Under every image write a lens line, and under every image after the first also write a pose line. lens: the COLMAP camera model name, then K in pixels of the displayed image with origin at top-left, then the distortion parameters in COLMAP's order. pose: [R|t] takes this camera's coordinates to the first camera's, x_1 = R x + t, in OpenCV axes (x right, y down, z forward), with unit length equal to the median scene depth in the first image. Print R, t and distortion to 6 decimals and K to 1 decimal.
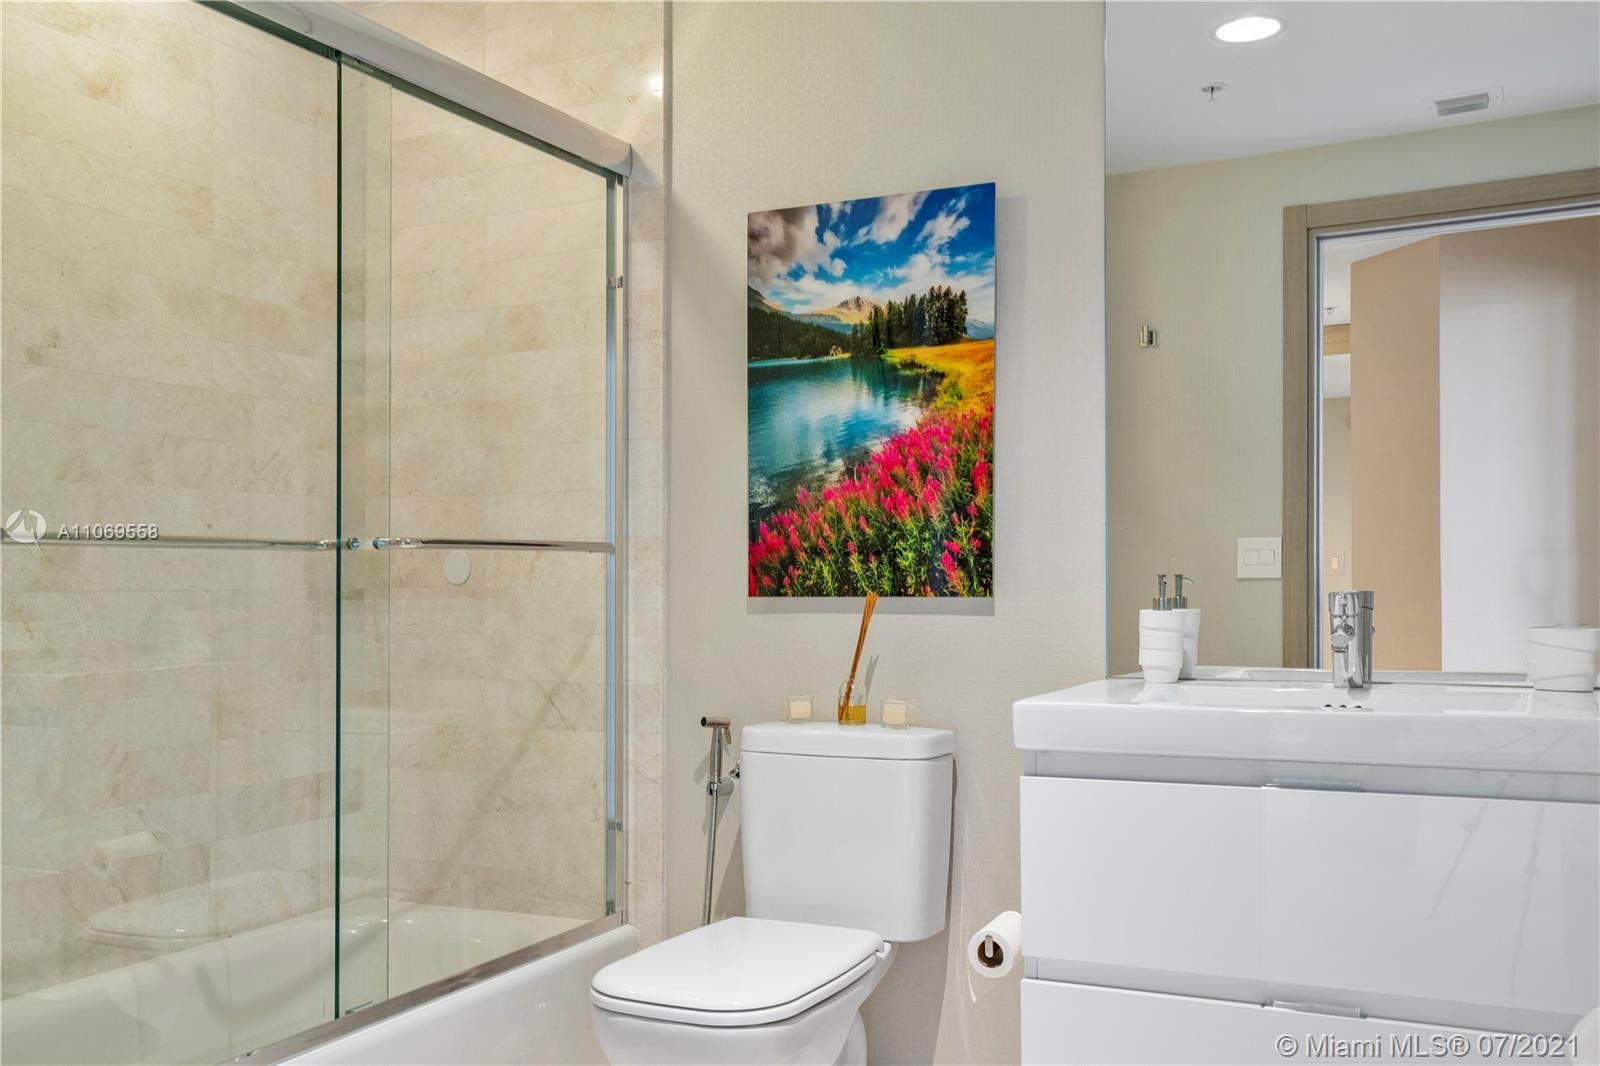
lens RADIAL K [[1458.2, 0, 800.0], [0, 1458.2, 533.0], [0, 0, 1]] dist [0.005046, 0.002191]
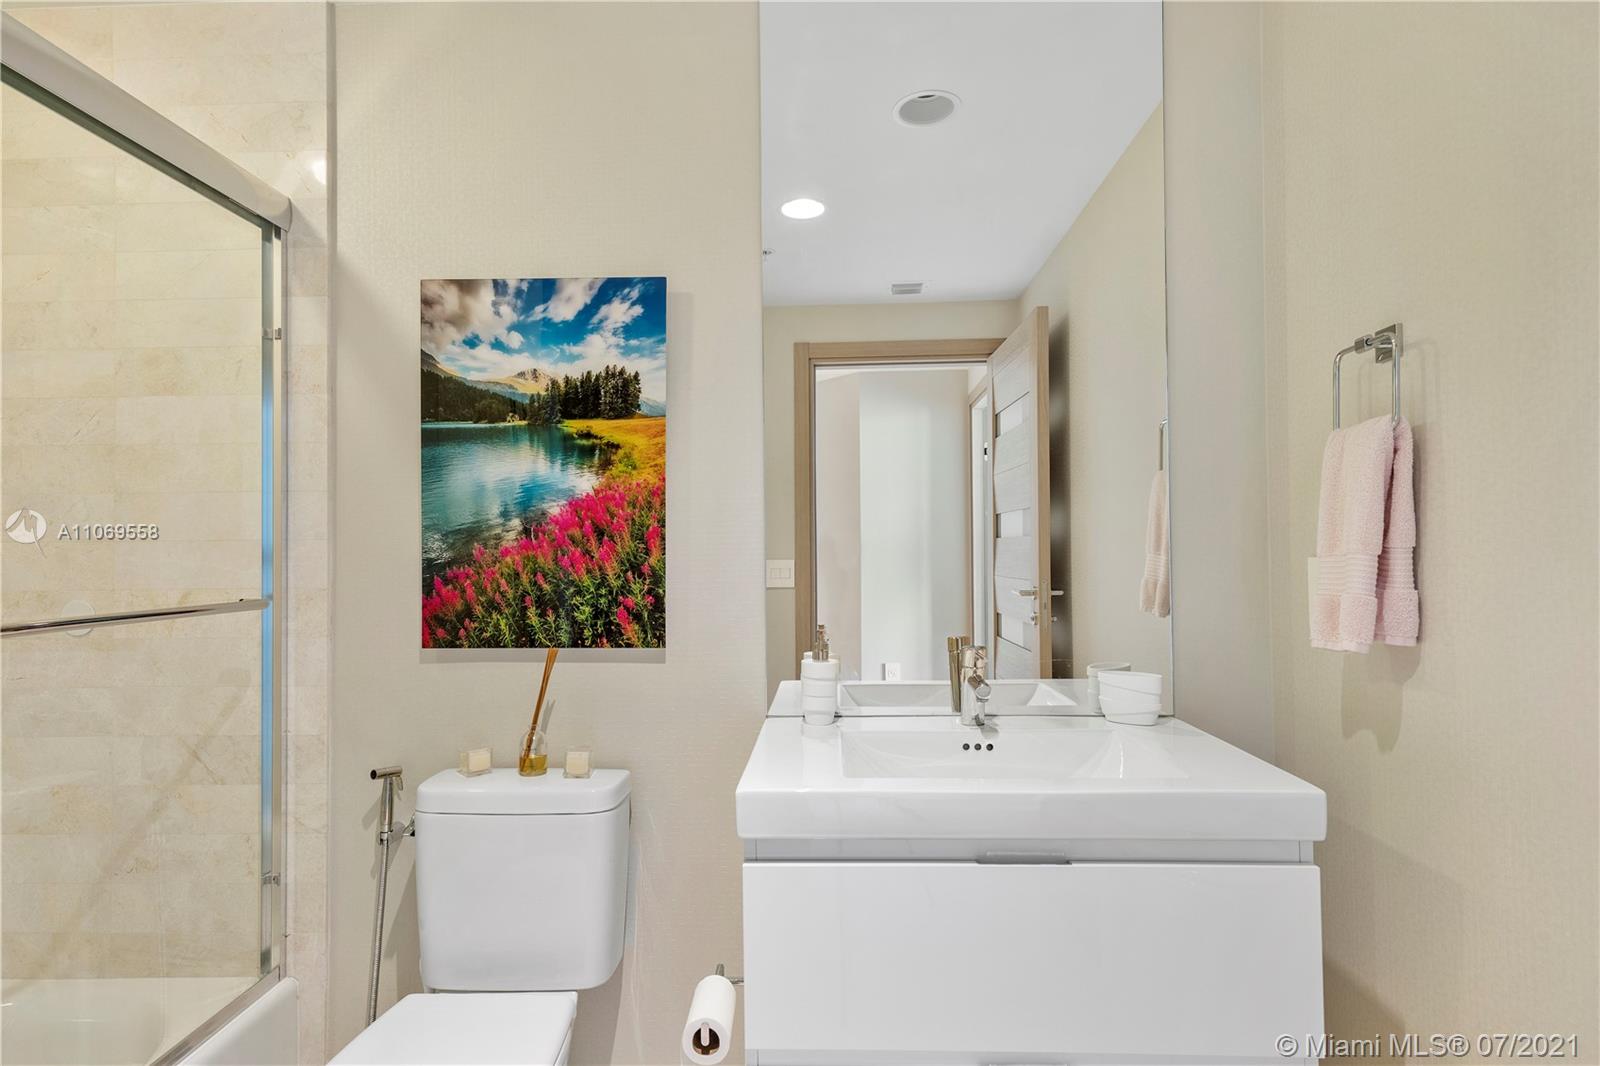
lens RADIAL K [[831.0, 0, 799.1], [0, 831.0, 552.6], [0, 0, 1]] dist [0.012792, -0.000576]
pose [[0.913575, 0.001924, 0.406666, -0.031729], [-0.011584, 0.999706, 0.021294, -0.041071], [-0.406506, -0.024164, 0.913329, 0.351633]]
